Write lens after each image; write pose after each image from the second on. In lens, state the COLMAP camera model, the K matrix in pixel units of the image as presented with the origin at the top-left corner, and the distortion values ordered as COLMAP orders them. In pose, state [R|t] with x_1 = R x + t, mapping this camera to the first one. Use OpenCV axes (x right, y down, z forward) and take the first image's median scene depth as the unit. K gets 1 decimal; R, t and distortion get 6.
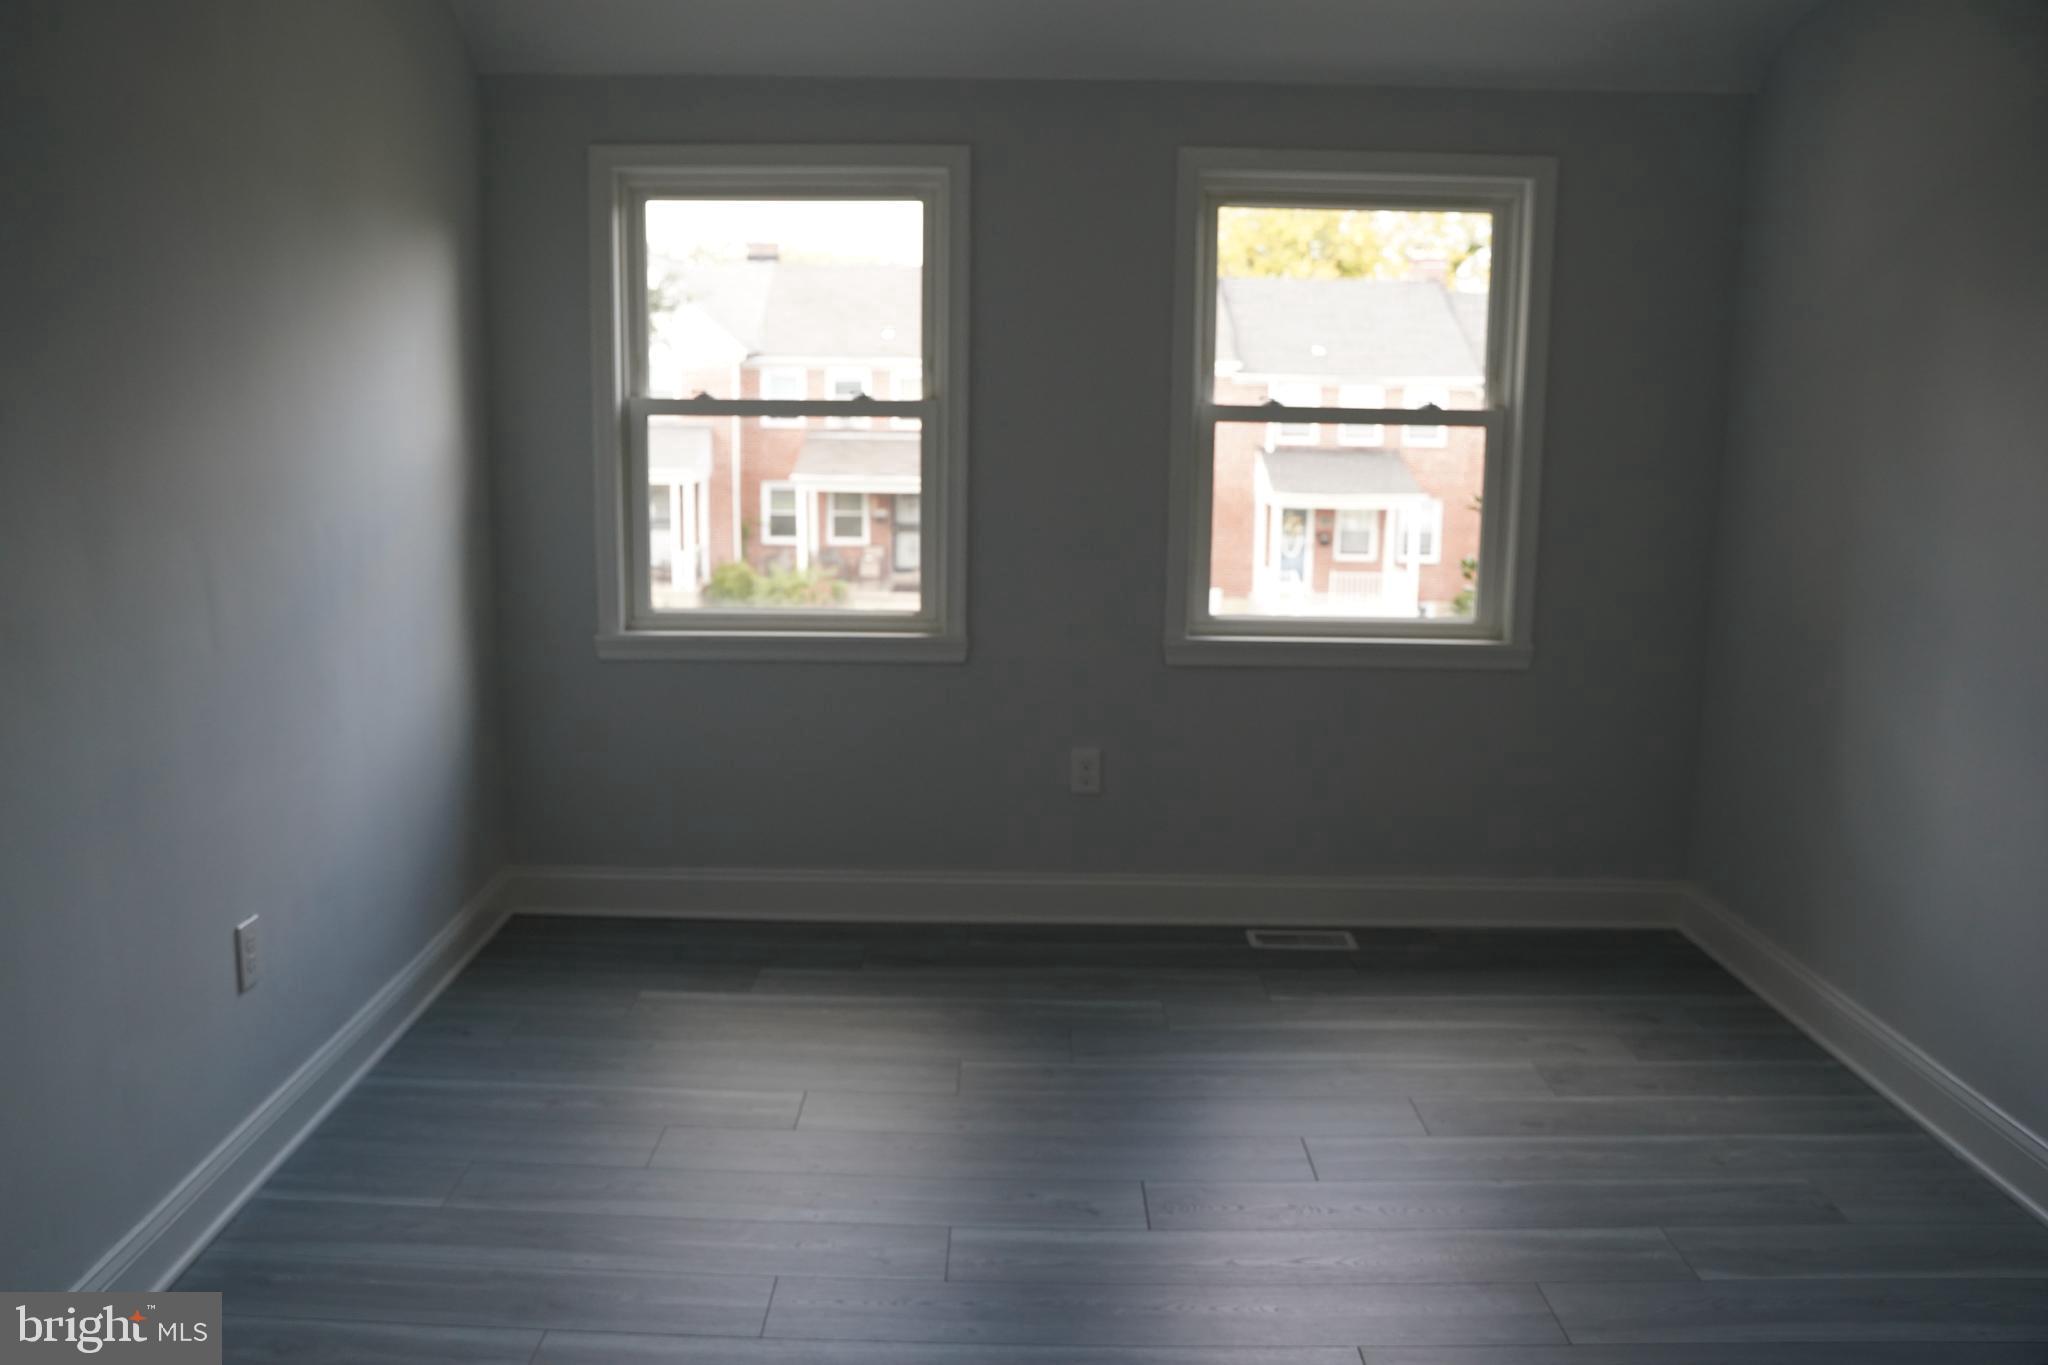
lens RADIAL K [[1662.2, 0, 1012.9], [0, 1662.2, 676.6], [0, 0, 1]] dist [-0.114851, 0.095888]
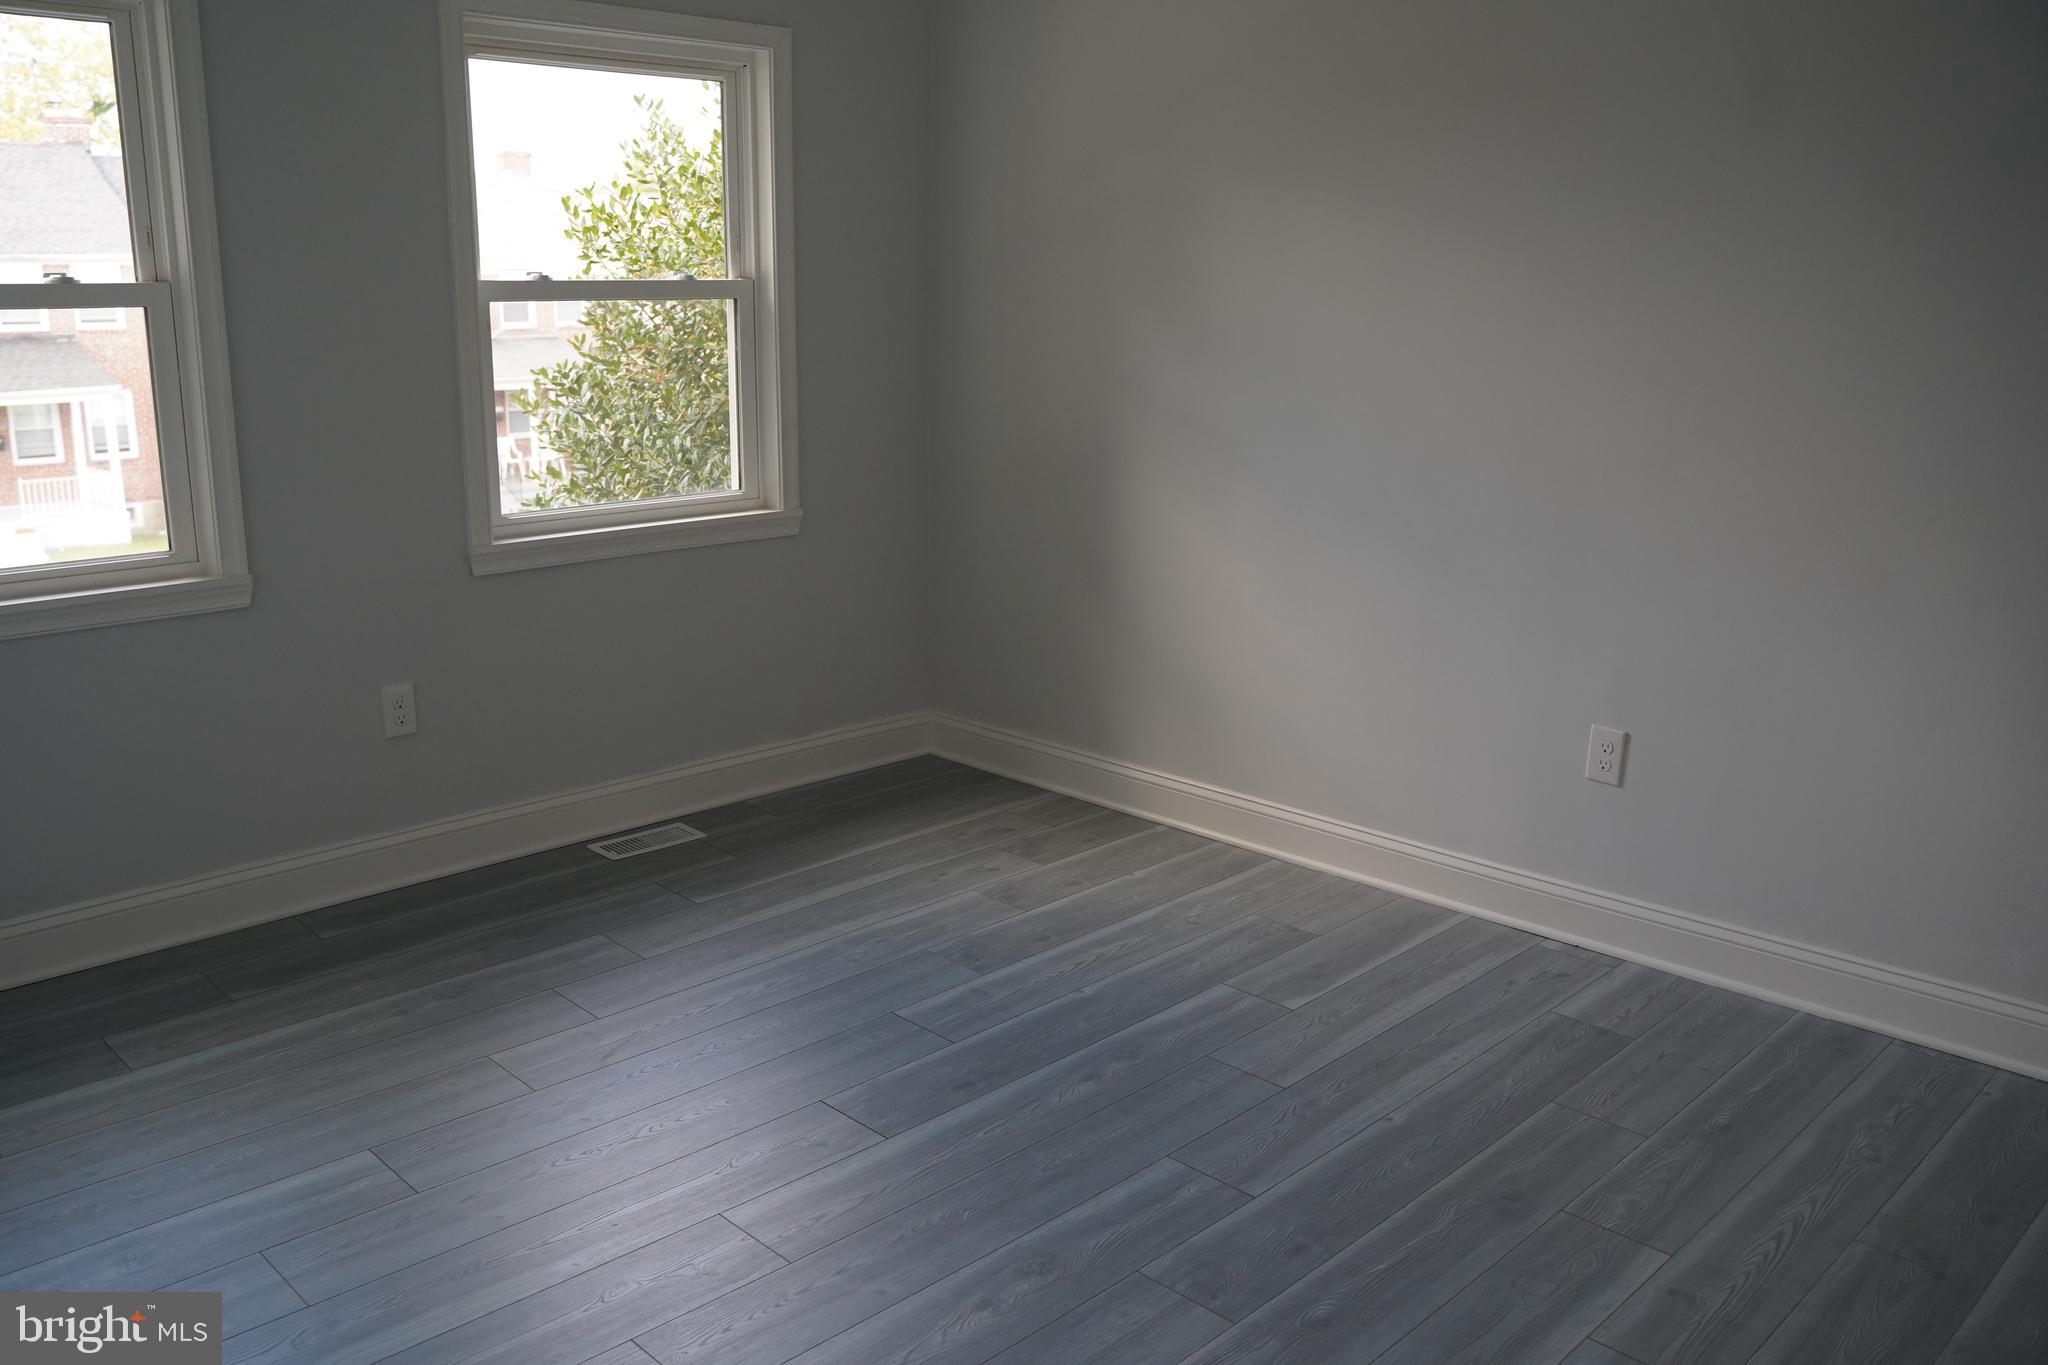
lens RADIAL K [[1662.2, 0, 1012.9], [0, 1662.2, 676.6], [0, 0, 1]] dist [-0.114851, 0.095888]
pose [[0.711508, -0.172868, 0.681082, -0.310808], [0.120333, 0.984924, 0.124278, -0.028806], [-0.692298, -0.006468, 0.721583, 0.156459]]
